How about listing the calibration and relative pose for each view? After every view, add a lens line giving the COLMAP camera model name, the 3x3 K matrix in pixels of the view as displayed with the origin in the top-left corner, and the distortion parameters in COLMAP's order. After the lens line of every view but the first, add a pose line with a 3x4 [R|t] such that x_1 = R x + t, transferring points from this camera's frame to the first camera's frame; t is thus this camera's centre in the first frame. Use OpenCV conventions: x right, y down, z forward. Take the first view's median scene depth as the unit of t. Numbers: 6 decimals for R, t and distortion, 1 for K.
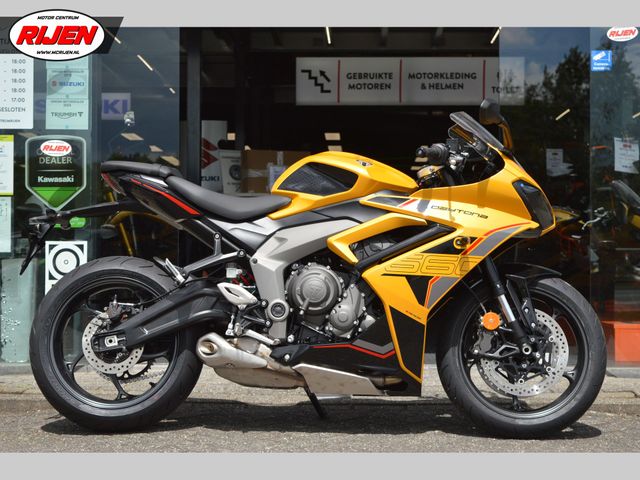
lens RADIAL K [[1397.7, 0, 320.0], [0, 1397.7, 240.0], [0, 0, 1]] dist [0.087973, 0.207114]
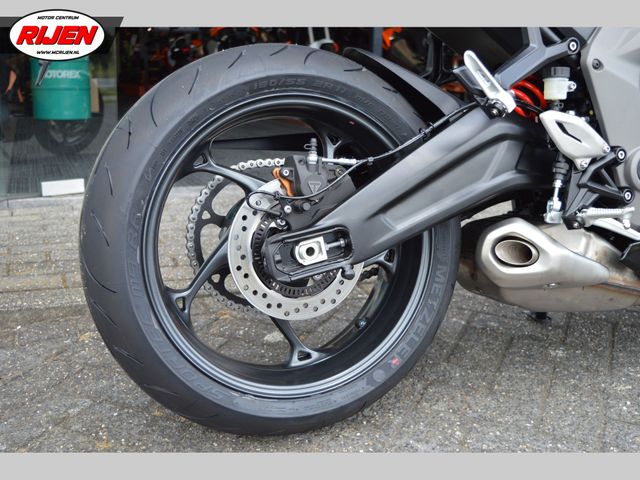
lens RADIAL K [[781.6, 0, 320.0], [0, 781.6, 240.0], [0, 0, 1]] dist [-0.002680, -0.013021]
pose [[0.914503, -0.066144, 0.399135, -0.242445], [-0.023685, 0.976100, 0.216025, 0.018544], [-0.403884, -0.207009, 0.891081, 0.798916]]
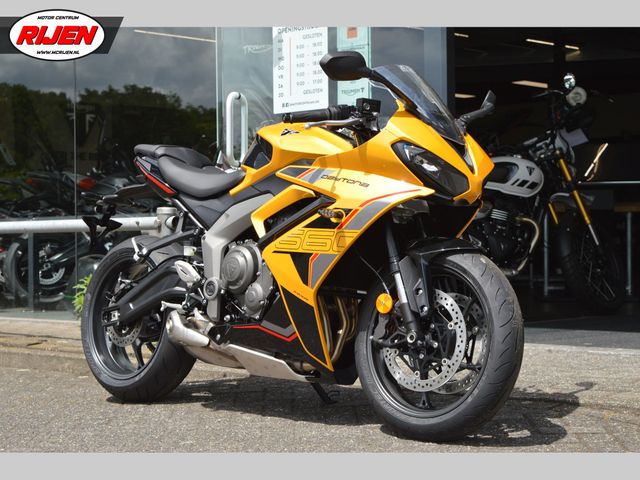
lens RADIAL K [[1397.7, 0, 320.0], [0, 1397.7, 240.0], [0, 0, 1]] dist [0.087973, 0.207114]
pose [[0.739684, -0.011997, -0.672847, 0.684948], [0.028563, 0.999500, 0.013578, 0.005067], [0.672348, -0.029262, 0.739657, 0.326932]]
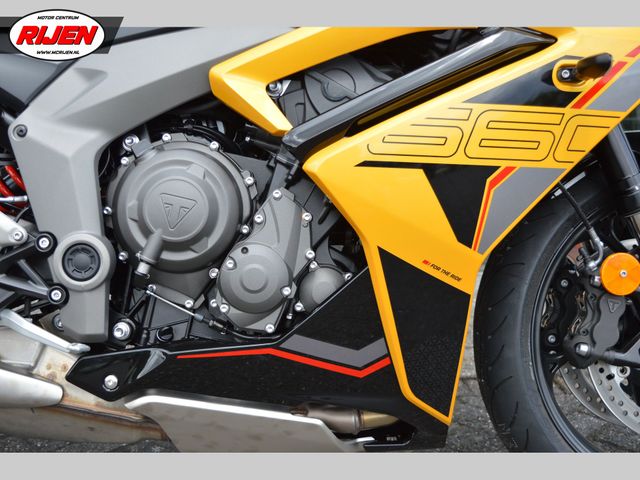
lens RADIAL K [[833.6, 0, 320.0], [0, 833.6, 240.0], [0, 0, 1]] dist [-0.027140, -0.043545]
pose [[0.997040, -0.019155, 0.074465, 0.017461], [0.008918, 0.990745, 0.135446, 0.014737], [-0.076370, -0.134381, 0.987983, 0.773110]]
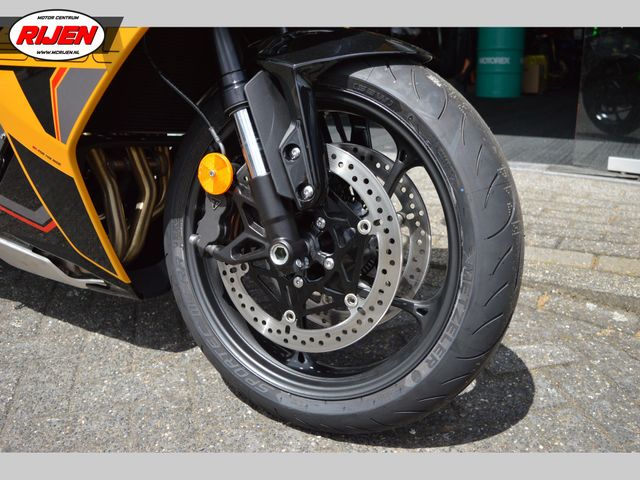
lens RADIAL K [[590.6, 0, 320.0], [0, 590.6, 240.0], [0, 0, 1]] dist [-0.073524, 0.003479]
pose [[0.874199, 0.128121, -0.468360, 0.235065], [0.026510, 0.950530, 0.309499, 0.023105], [0.484844, -0.282980, 0.827556, 0.867118]]
